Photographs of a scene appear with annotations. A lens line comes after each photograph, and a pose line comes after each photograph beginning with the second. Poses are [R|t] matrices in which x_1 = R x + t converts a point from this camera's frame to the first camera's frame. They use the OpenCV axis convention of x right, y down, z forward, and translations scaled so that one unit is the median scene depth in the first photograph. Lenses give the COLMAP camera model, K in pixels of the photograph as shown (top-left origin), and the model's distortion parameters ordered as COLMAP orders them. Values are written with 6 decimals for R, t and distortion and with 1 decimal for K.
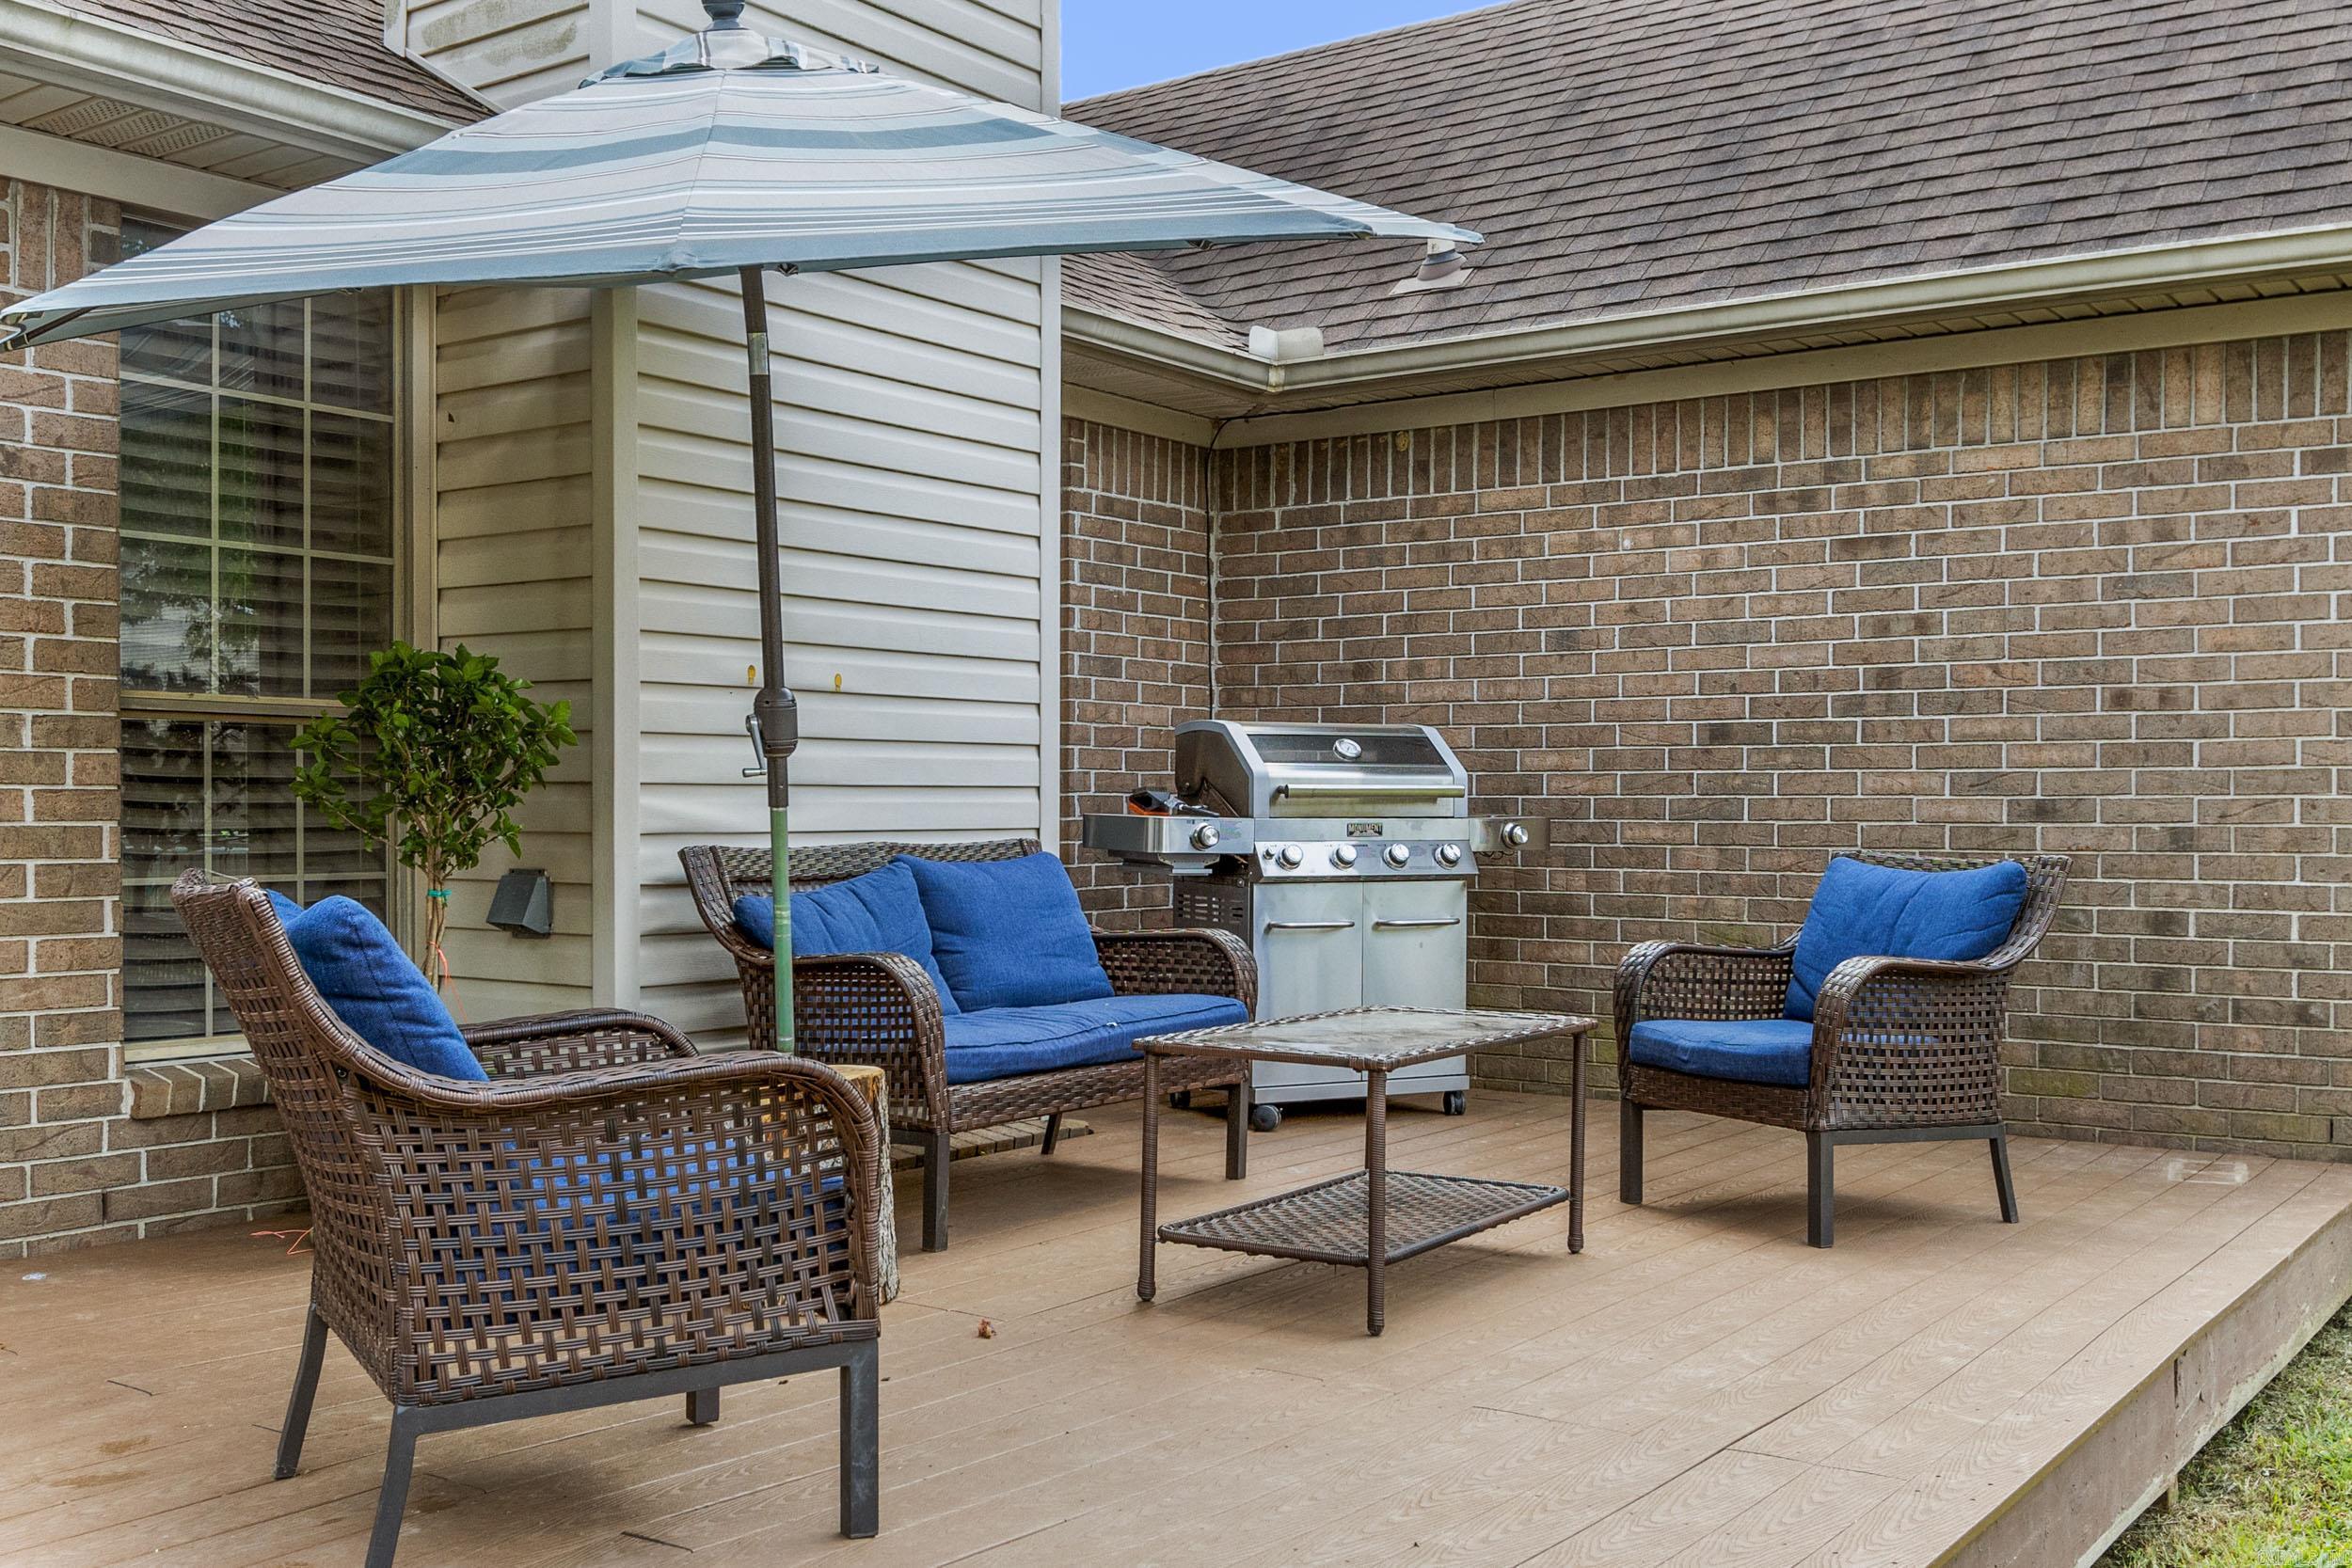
lens RADIAL K [[2286.5, 0, 1179.9], [0, 2286.5, 869.4], [0, 0, 1]] dist [-0.001308, 0.000000]
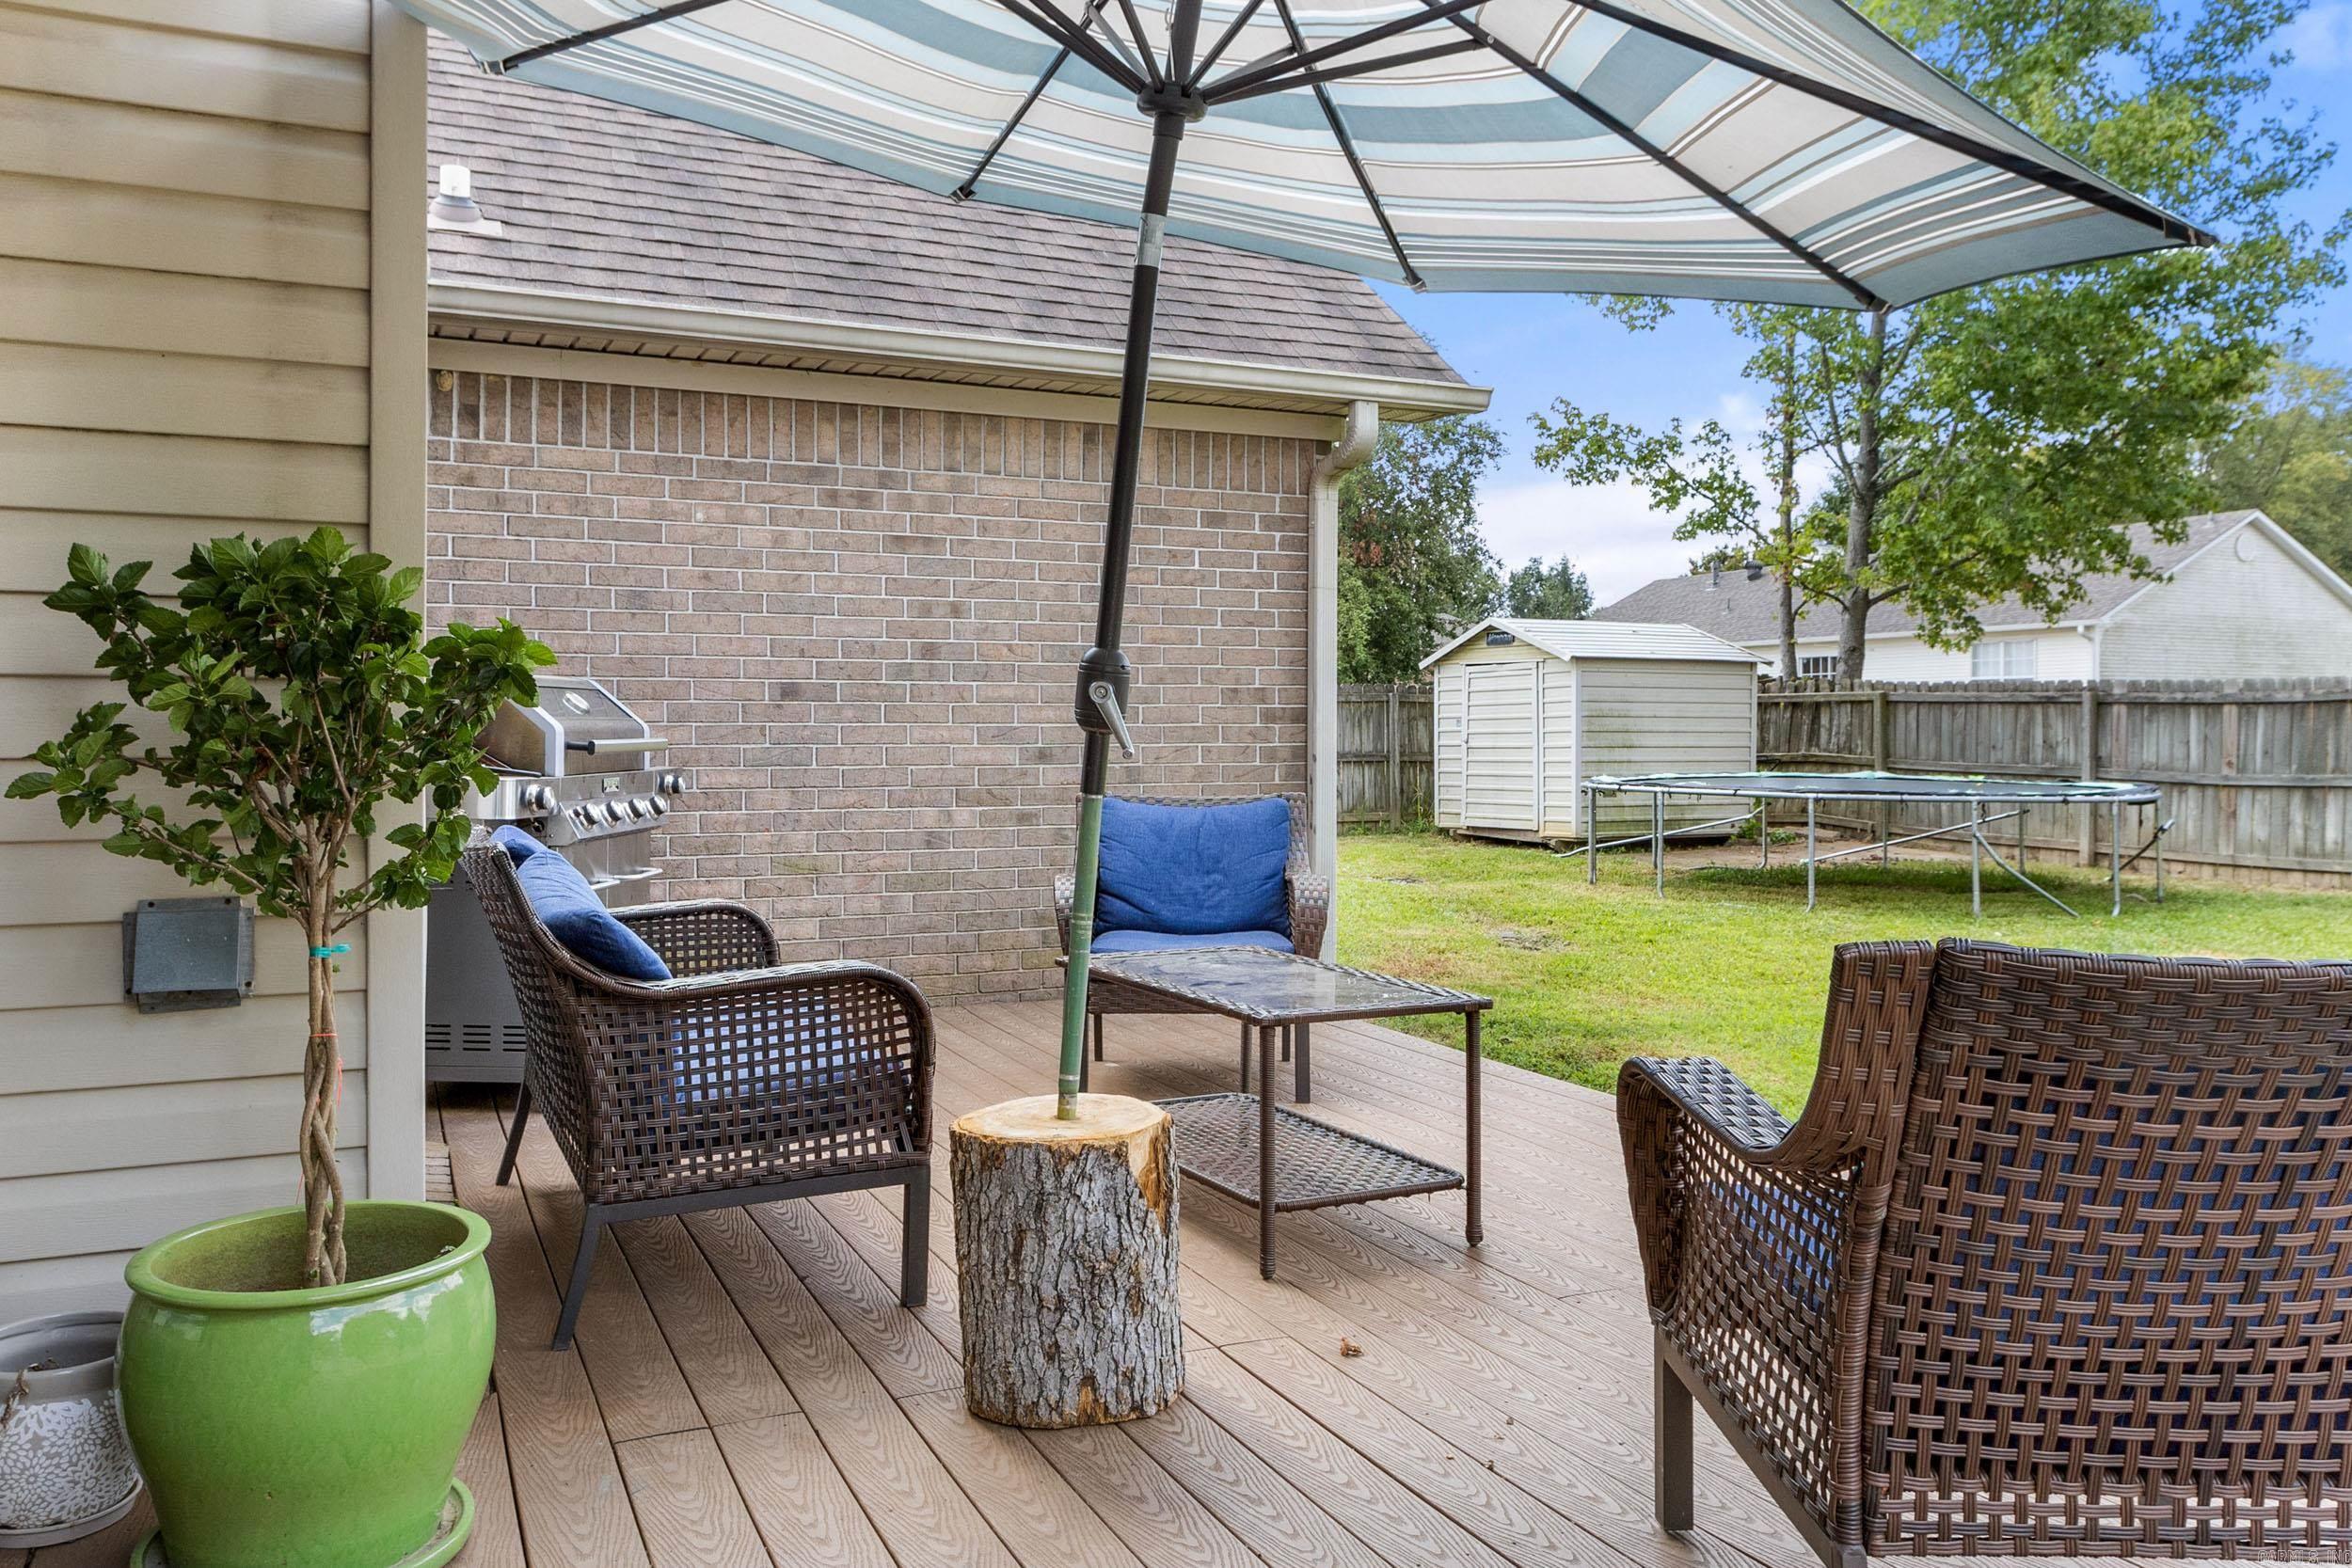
lens RADIAL K [[1696.8, 0, 1174.4], [0, 1696.8, 780.0], [0, 0, 1]] dist [0.028801, -0.040689]
pose [[0.498602, -0.029122, 0.866342, -0.431535], [0.023598, 0.999521, 0.020018, -0.028476], [-0.866510, 0.010463, 0.499051, 0.421413]]
